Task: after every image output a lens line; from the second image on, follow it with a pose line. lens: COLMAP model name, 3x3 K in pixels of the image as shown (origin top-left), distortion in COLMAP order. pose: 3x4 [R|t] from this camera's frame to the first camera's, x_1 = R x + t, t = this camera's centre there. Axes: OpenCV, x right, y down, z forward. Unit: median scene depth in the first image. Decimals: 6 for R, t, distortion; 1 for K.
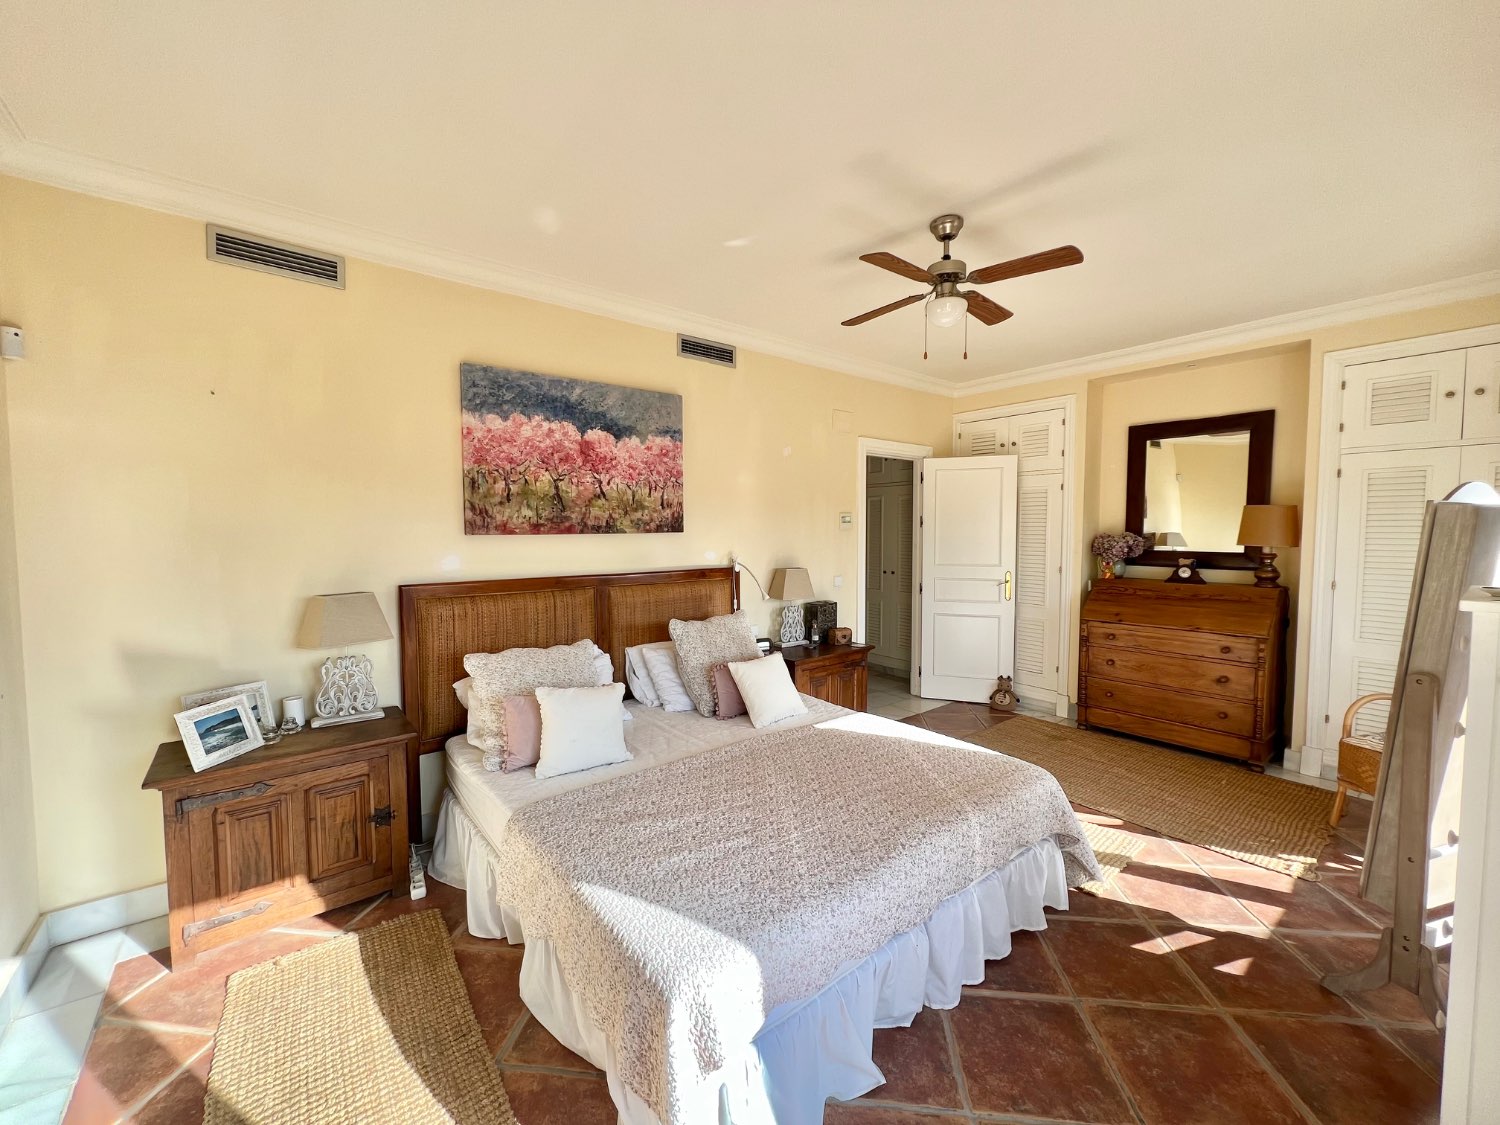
lens RADIAL K [[598.5, 0, 747.7], [0, 598.5, 560.8], [0, 0, 1]] dist [-0.004458, 0.000721]
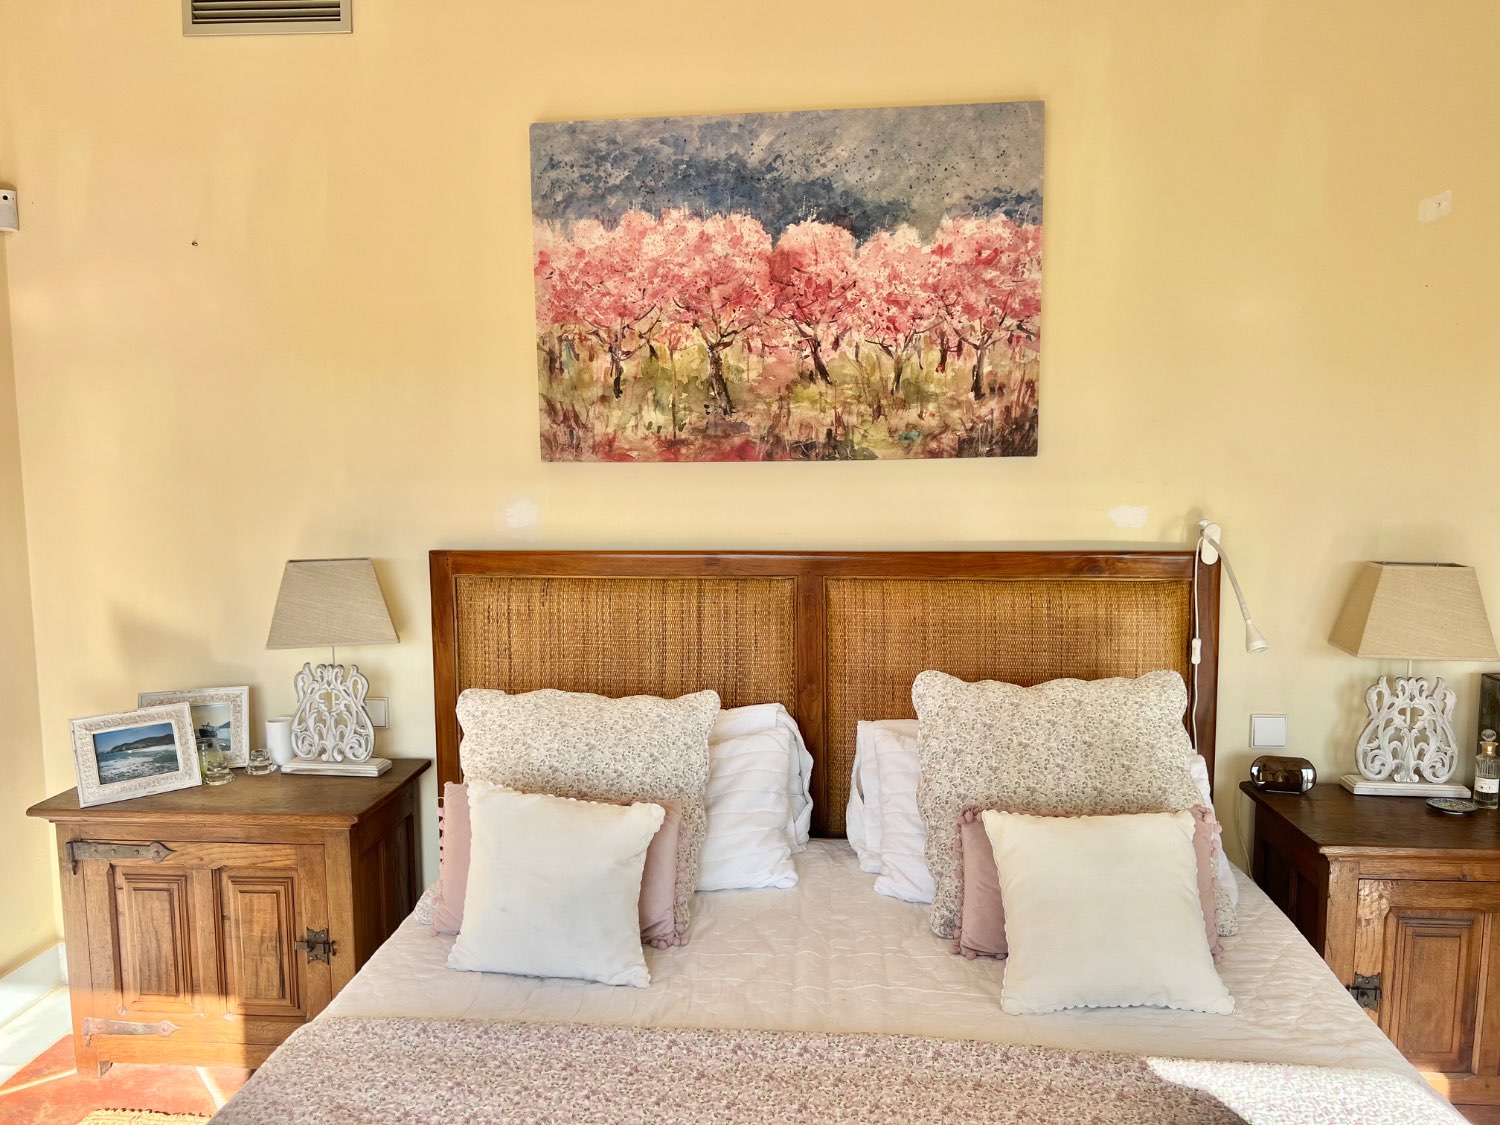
lens RADIAL K [[1122.5, 0, 740.8], [0, 1122.5, 575.3], [0, 0, 1]] dist [0.058541, -0.073881]
pose [[0.715937, 0.074310, -0.694199, 0.322223], [-0.032335, 0.996782, 0.073352, -0.020570], [0.697415, -0.030069, 0.716036, 0.380857]]
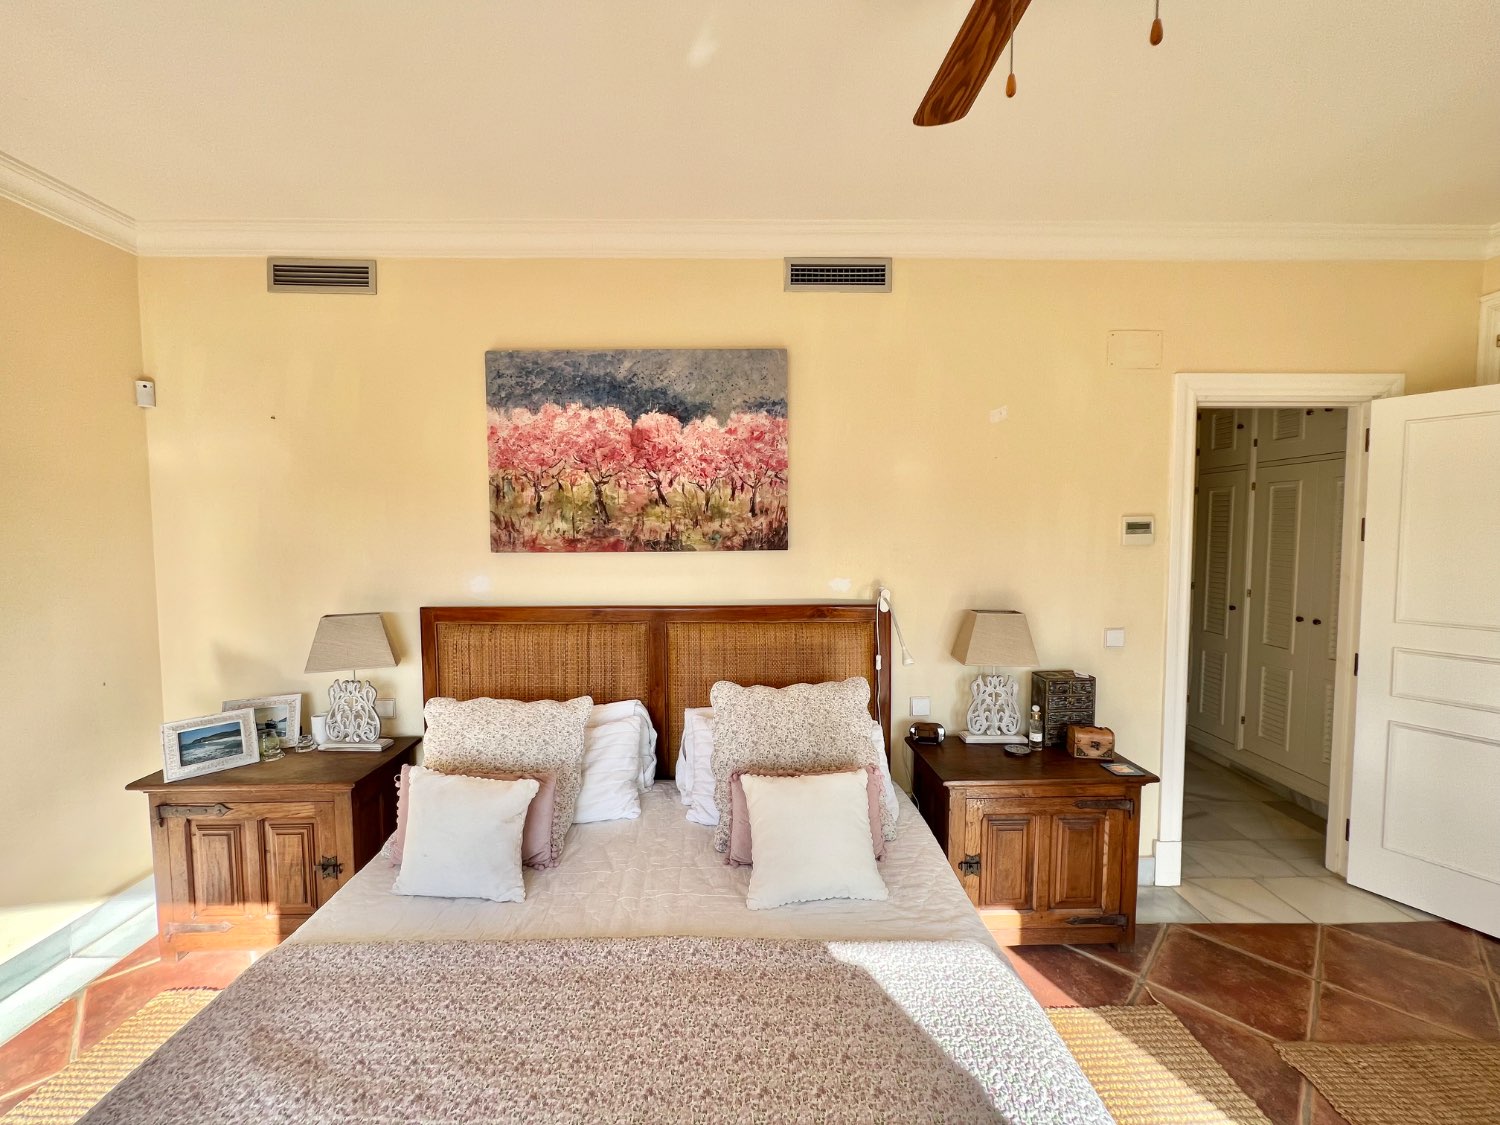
lens RADIAL K [[598.5, 0, 746.8], [0, 598.5, 562.1], [0, 0, 1]] dist [-0.004458, 0.000721]
pose [[0.788841, 0.035067, -0.613596, 0.319861], [-0.031679, 0.999364, 0.016388, -0.051019], [0.613780, 0.006510, 0.789450, 0.506243]]
